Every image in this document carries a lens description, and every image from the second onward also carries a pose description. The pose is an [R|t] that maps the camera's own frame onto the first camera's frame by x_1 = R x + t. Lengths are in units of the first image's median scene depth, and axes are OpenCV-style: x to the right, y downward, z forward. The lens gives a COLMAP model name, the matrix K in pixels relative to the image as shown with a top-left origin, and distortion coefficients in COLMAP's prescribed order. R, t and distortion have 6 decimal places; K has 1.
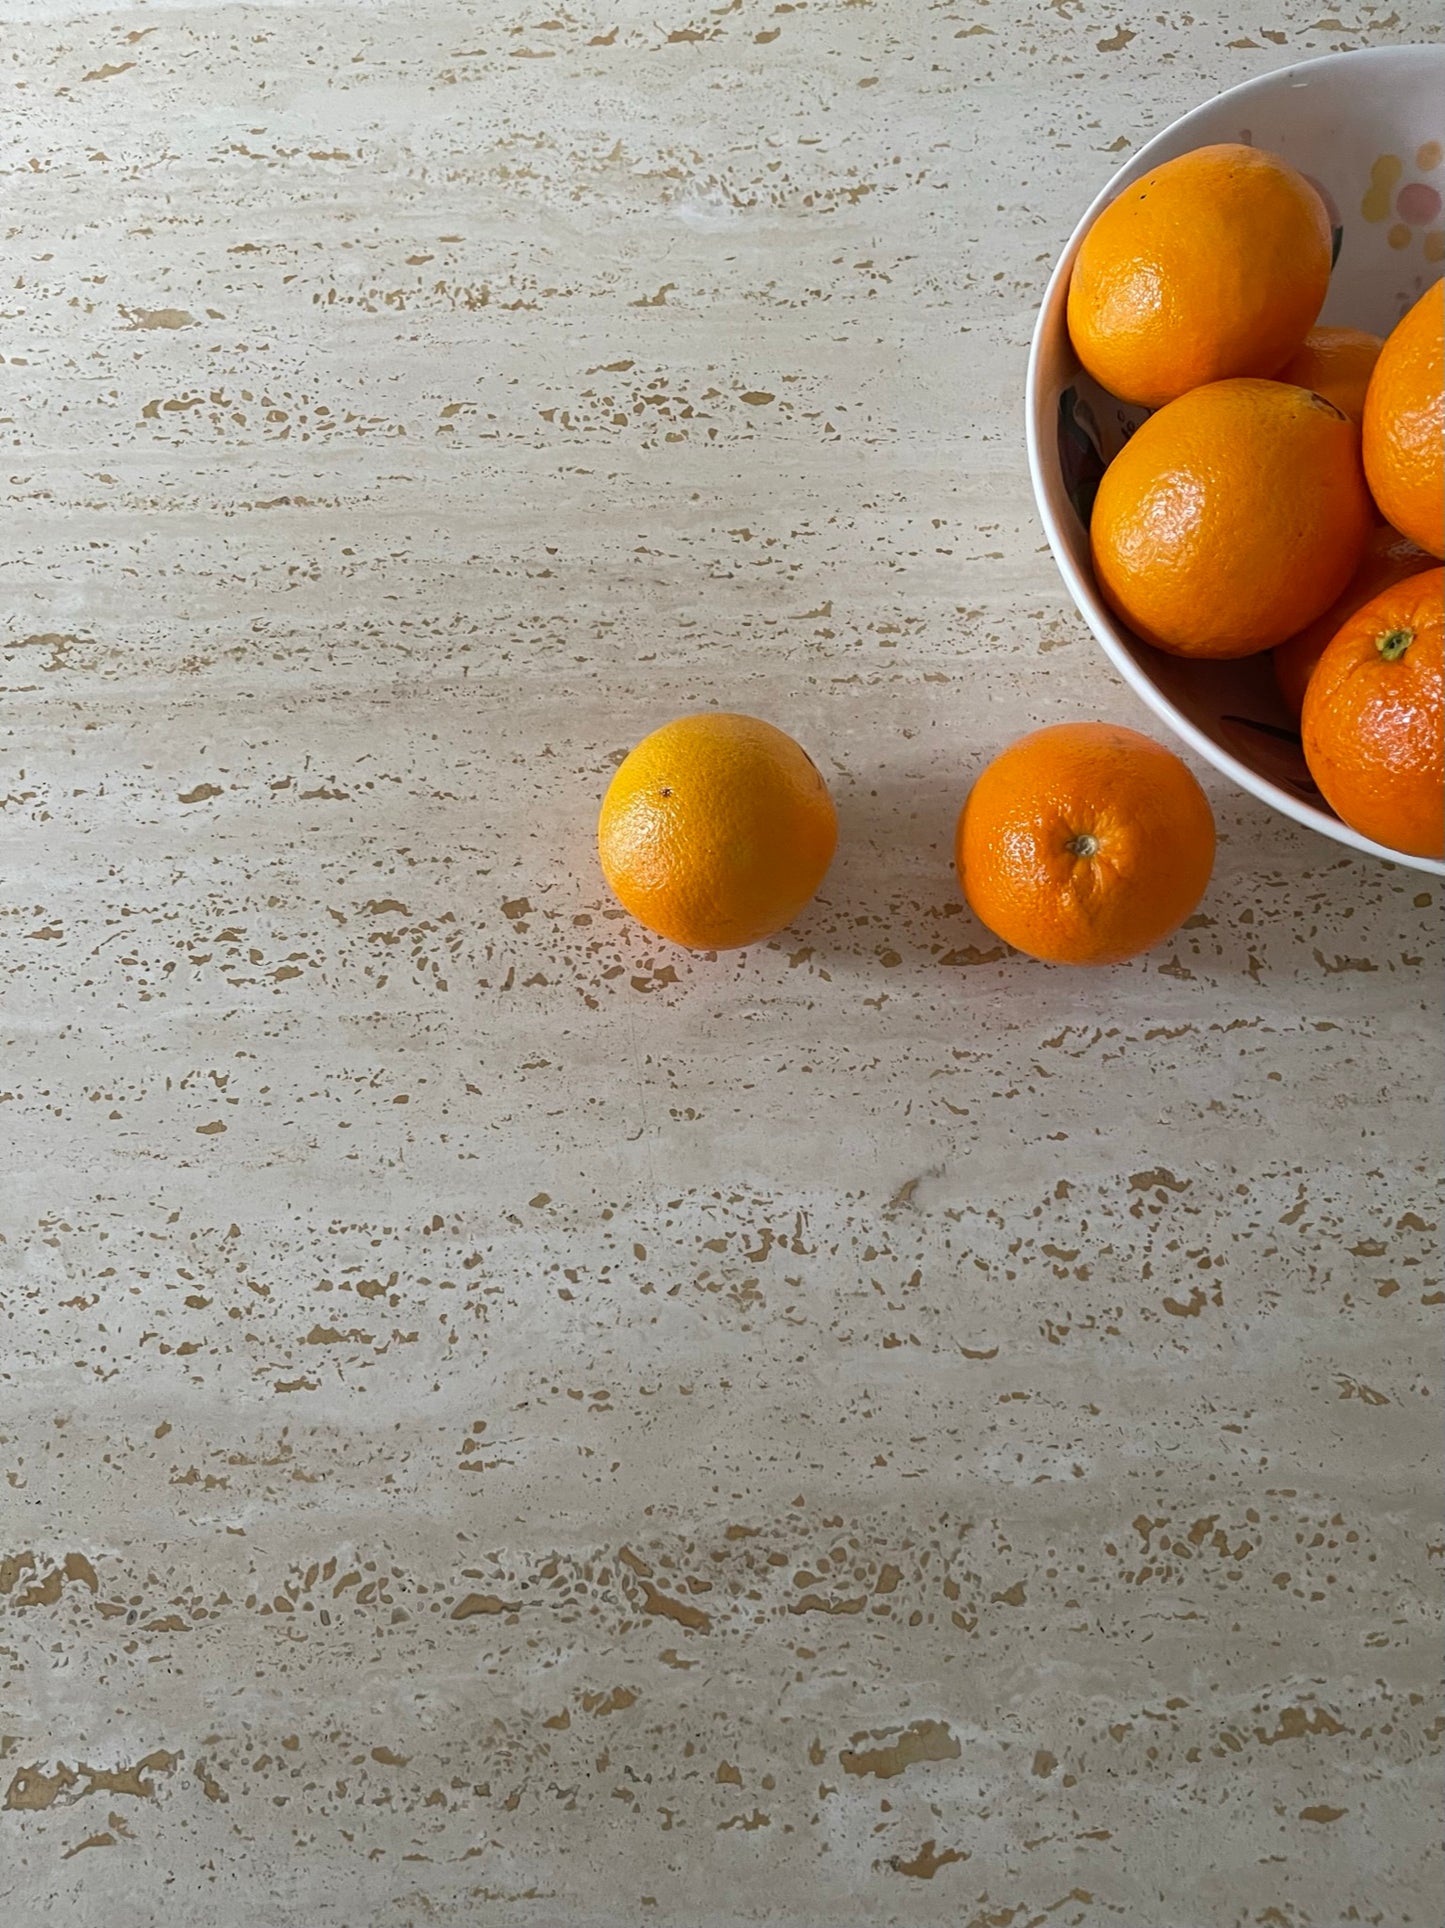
lens RADIAL K [[1470.0, 0, 699.7], [0, 1470.0, 980.0], [0, 0, 1]] dist [0.124503, -0.183923]
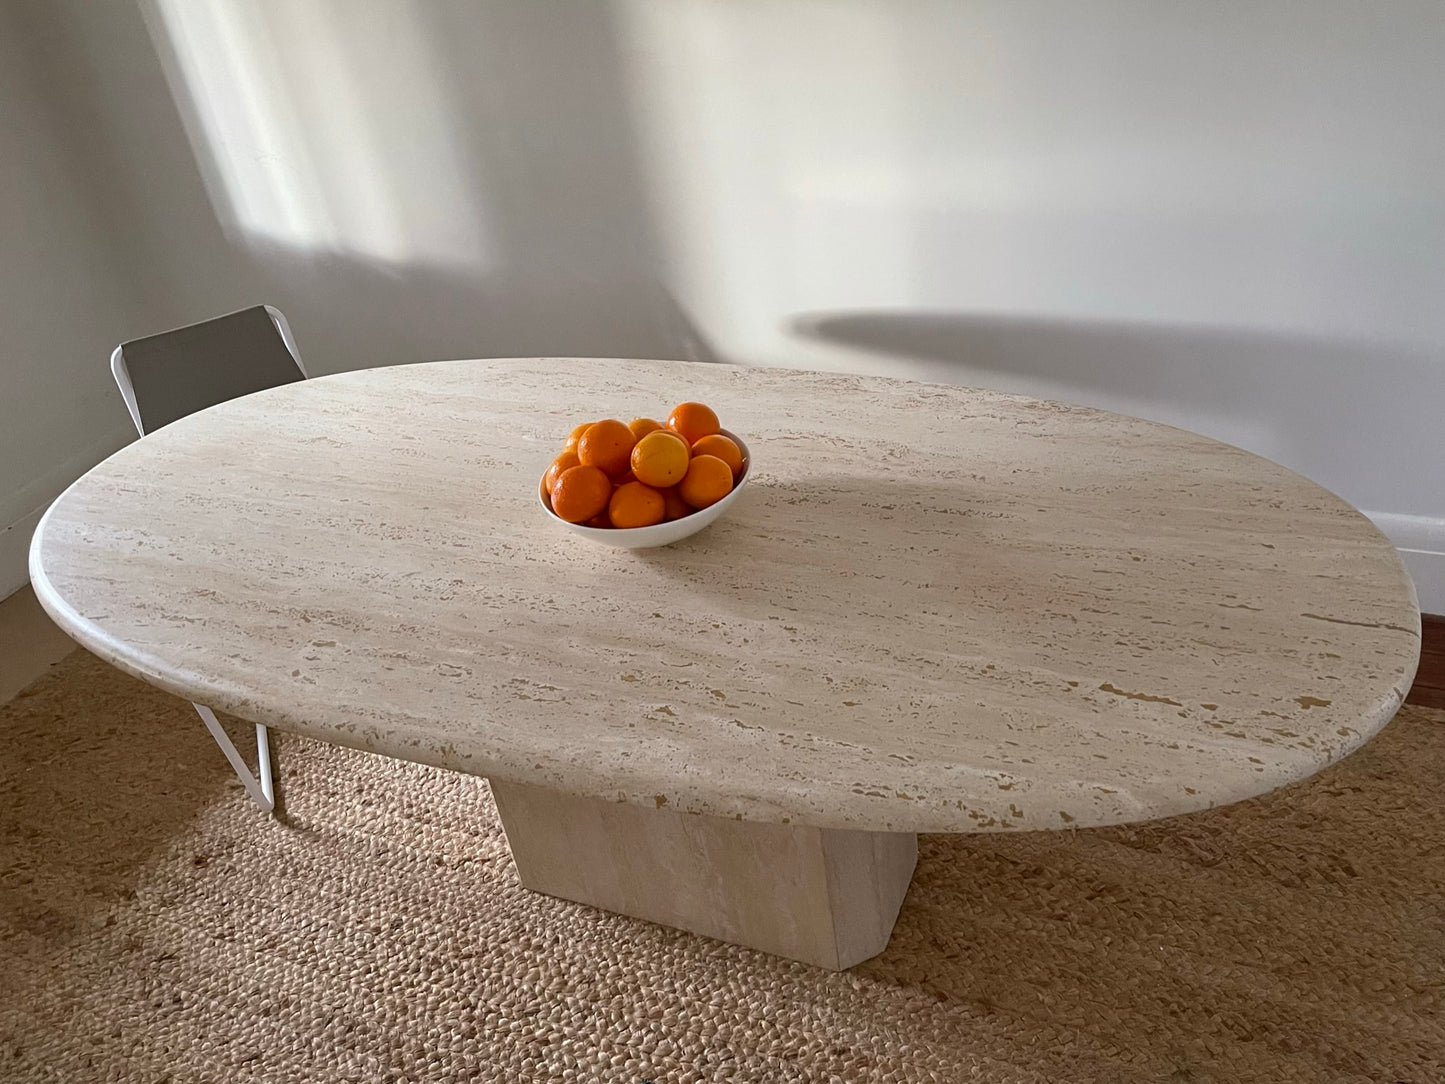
lens RADIAL K [[1202.7, 0, 792.7], [0, 1202.7, 487.8], [0, 0, 1]] dist [0.035029, -0.019156]
pose [[0.911430, 0.132115, -0.389668, 2.498534], [-0.357743, 0.722298, -0.591866, 1.644473], [0.203262, 0.678845, 0.705587, -1.413560]]
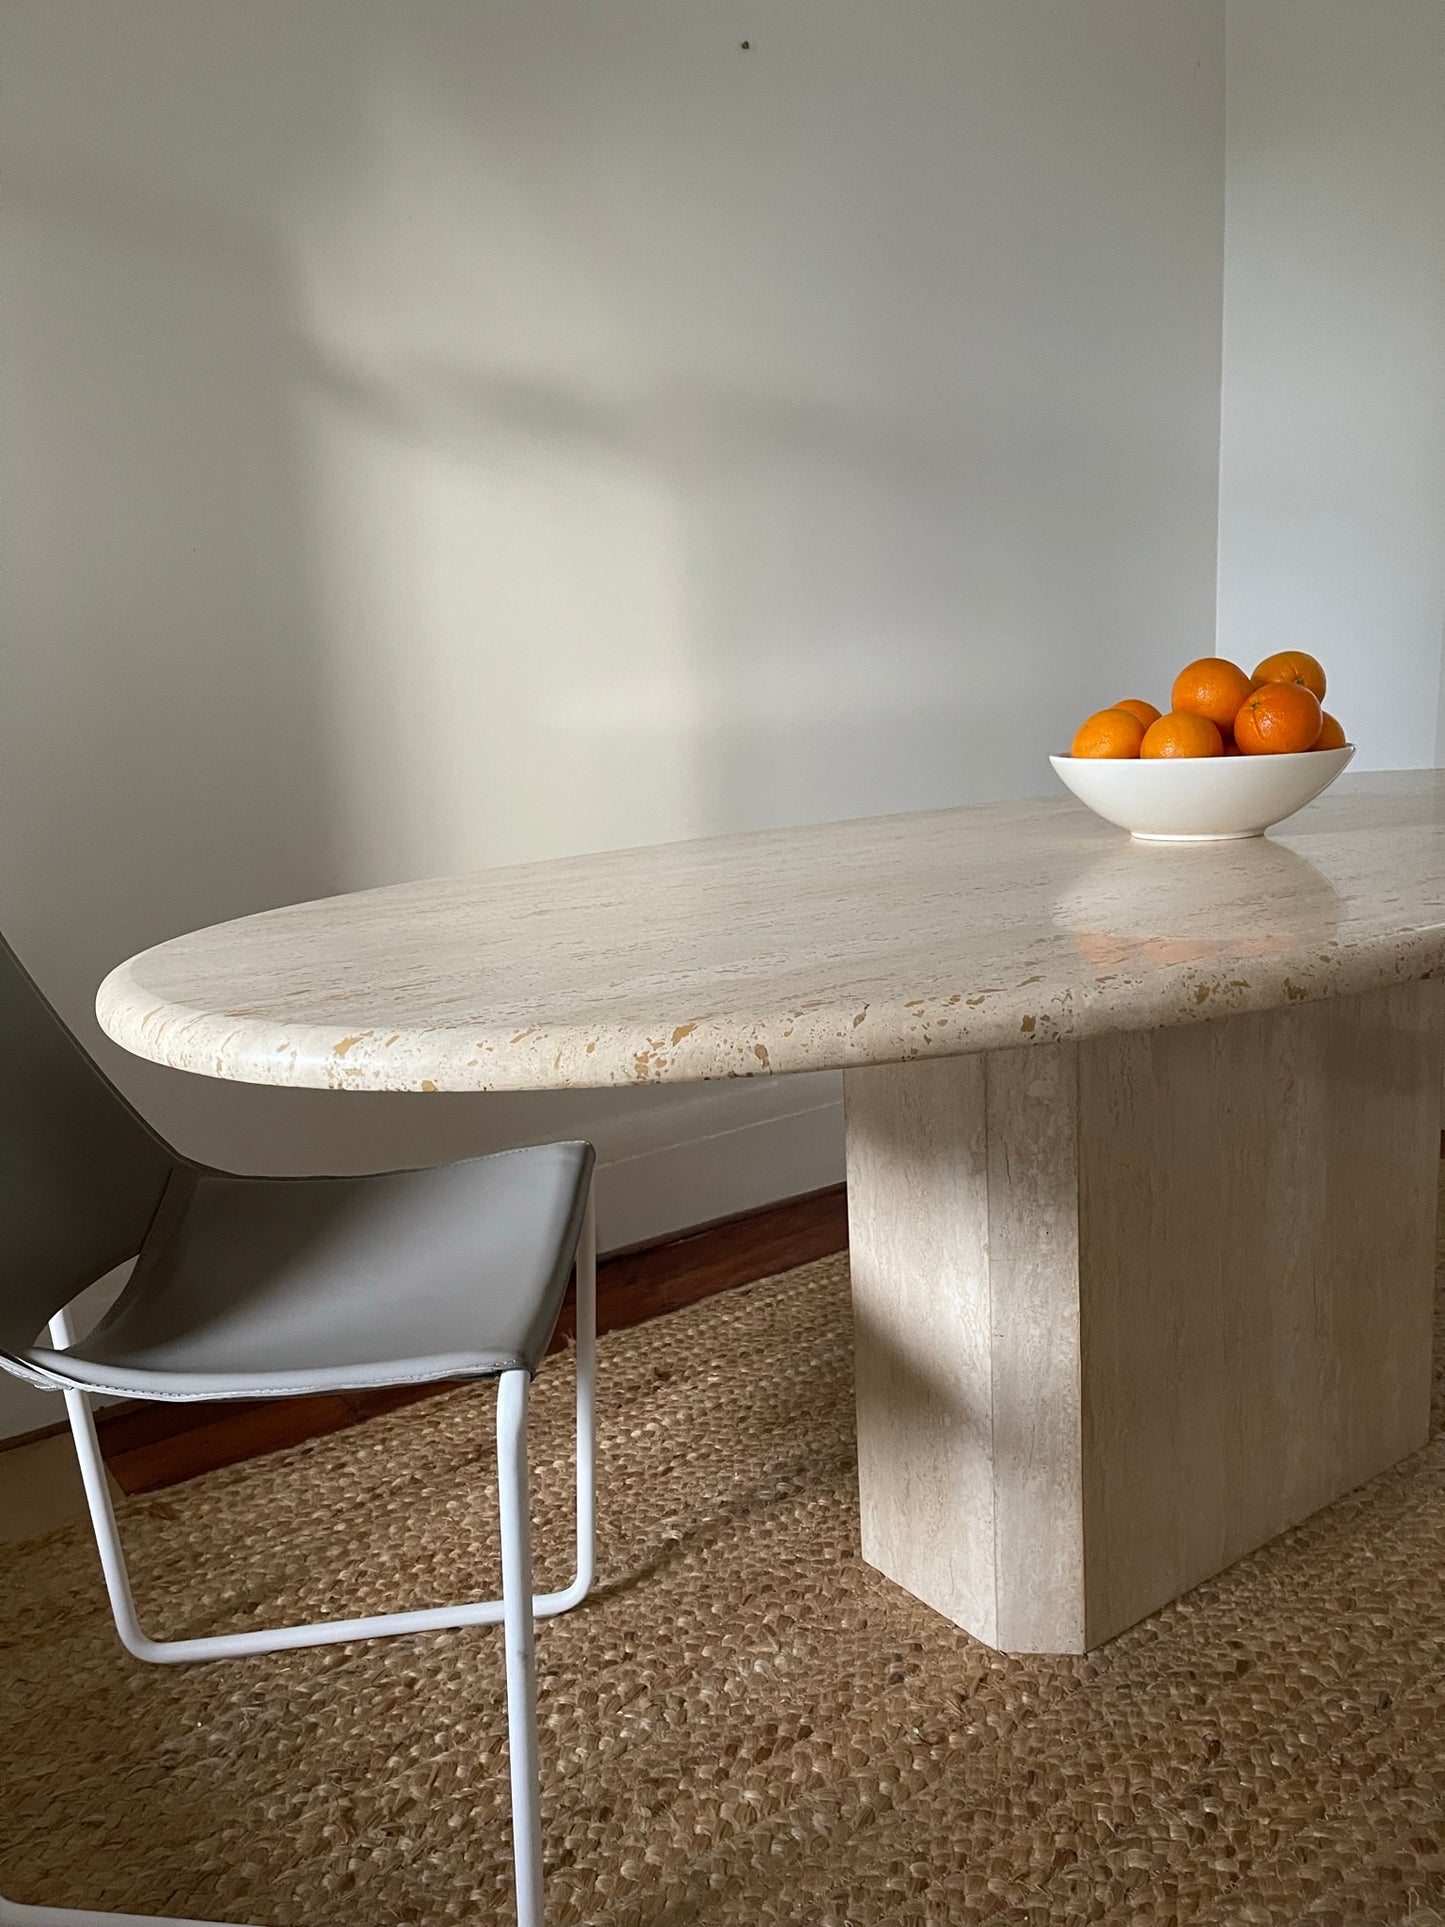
lens RADIAL K [[1449.6, 0, 722.5], [0, 1449.6, 963.5], [0, 0, 1]] dist [0.091945, -0.129594]
pose [[0.831308, -0.132664, 0.539747, -1.908325], [0.544435, 0.389837, -0.742710, 1.658330], [-0.111883, 0.911278, 0.396302, 0.227897]]
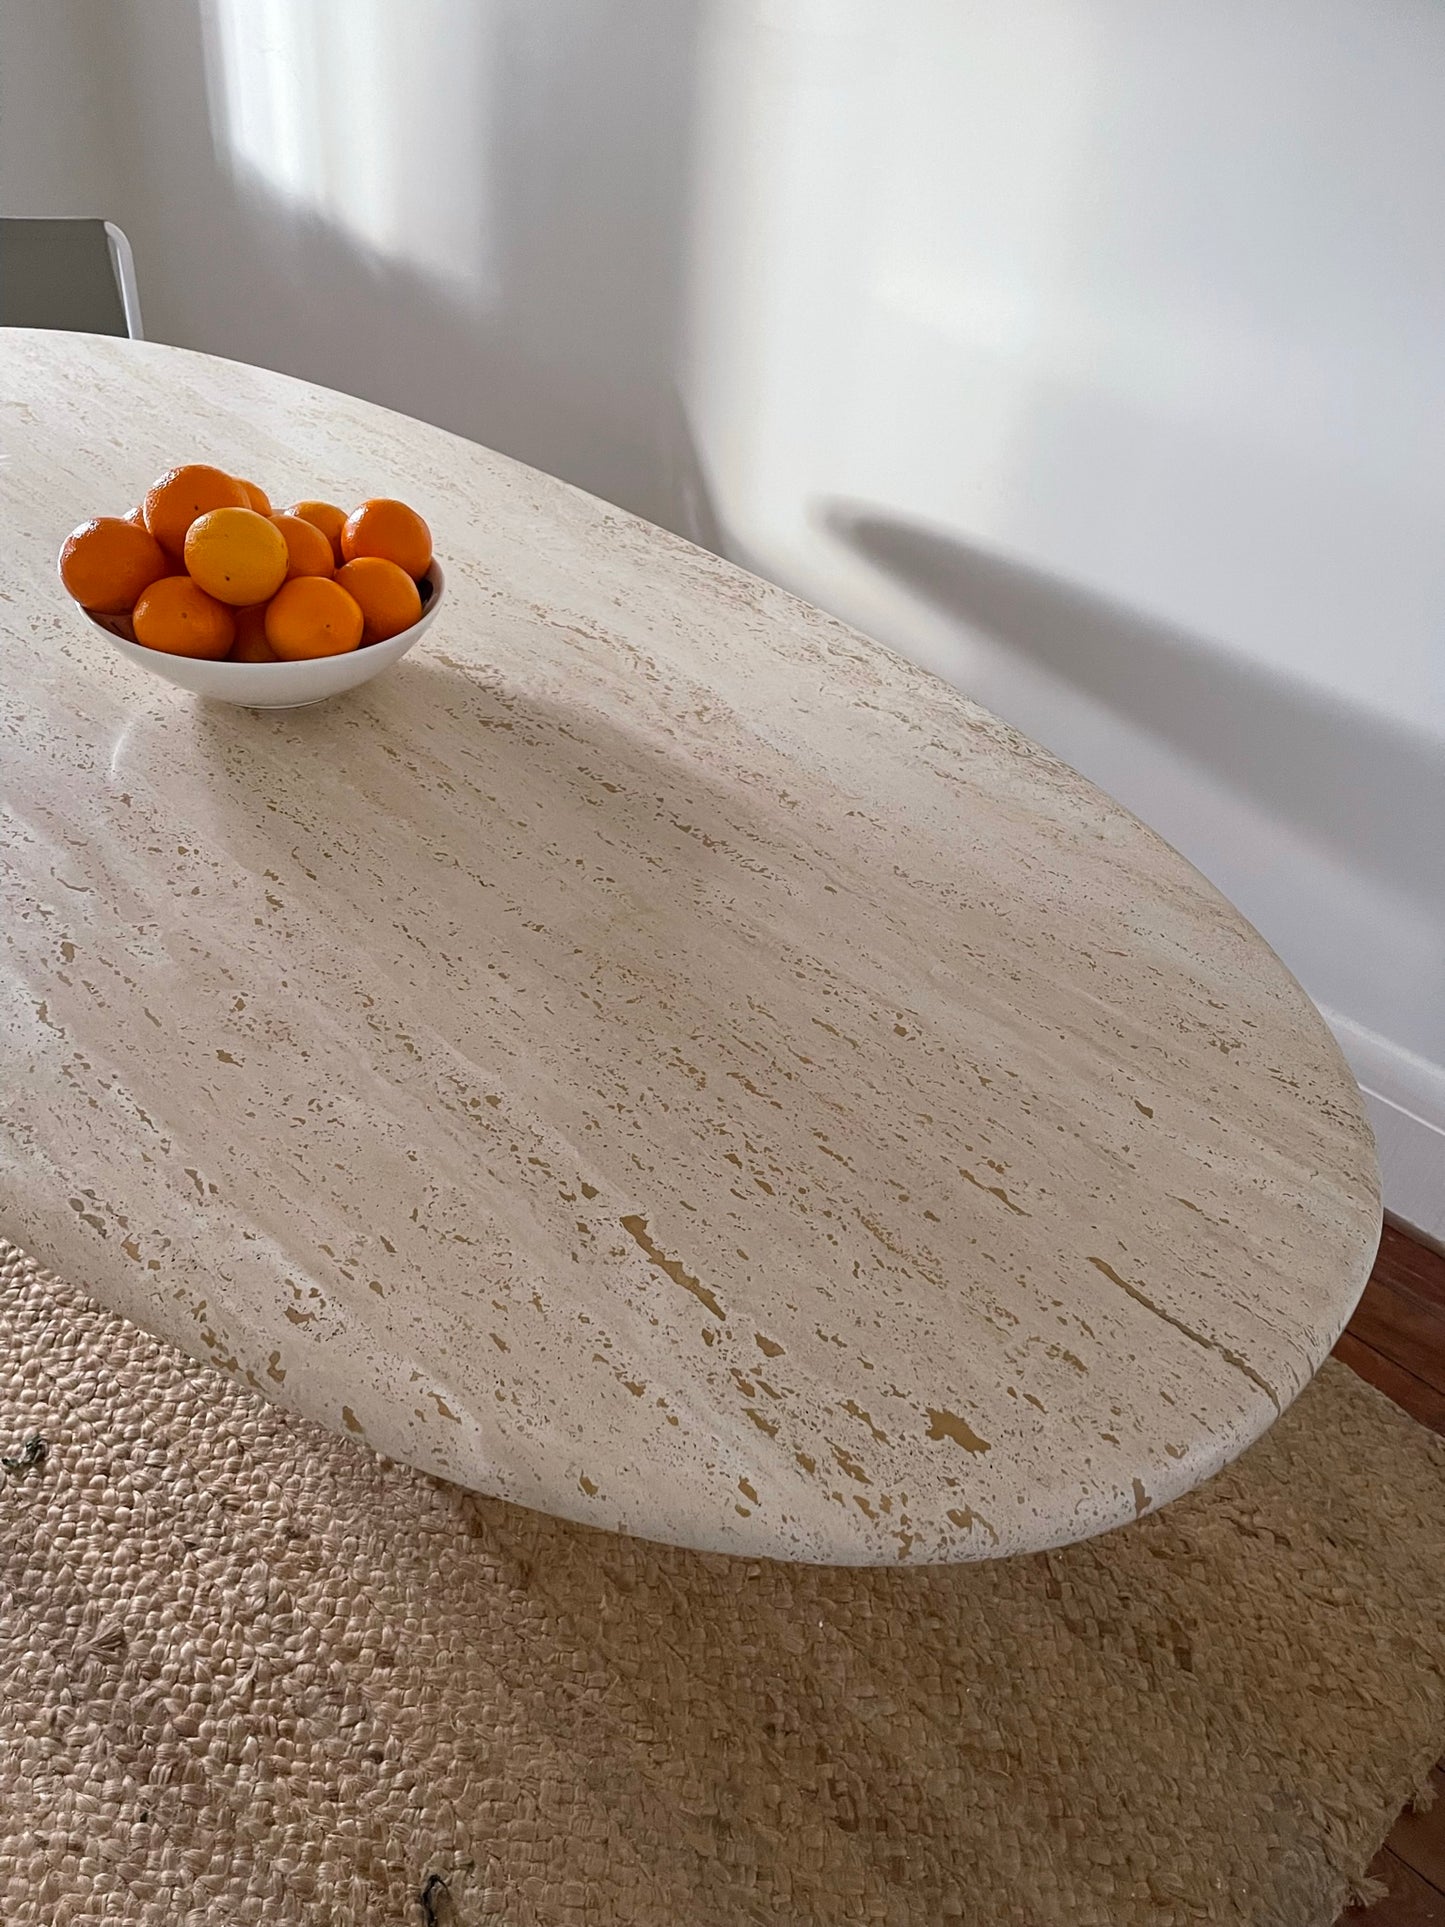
lens RADIAL K [[1442.8, 0, 708.9], [0, 1442.8, 970.1], [0, 0, 1]] dist [0.084558, -0.115038]
pose [[0.685237, 0.515670, -0.514329, 2.932587], [-0.720712, 0.581903, -0.376780, 0.481253], [0.104996, 0.628867, 0.770391, -0.508082]]
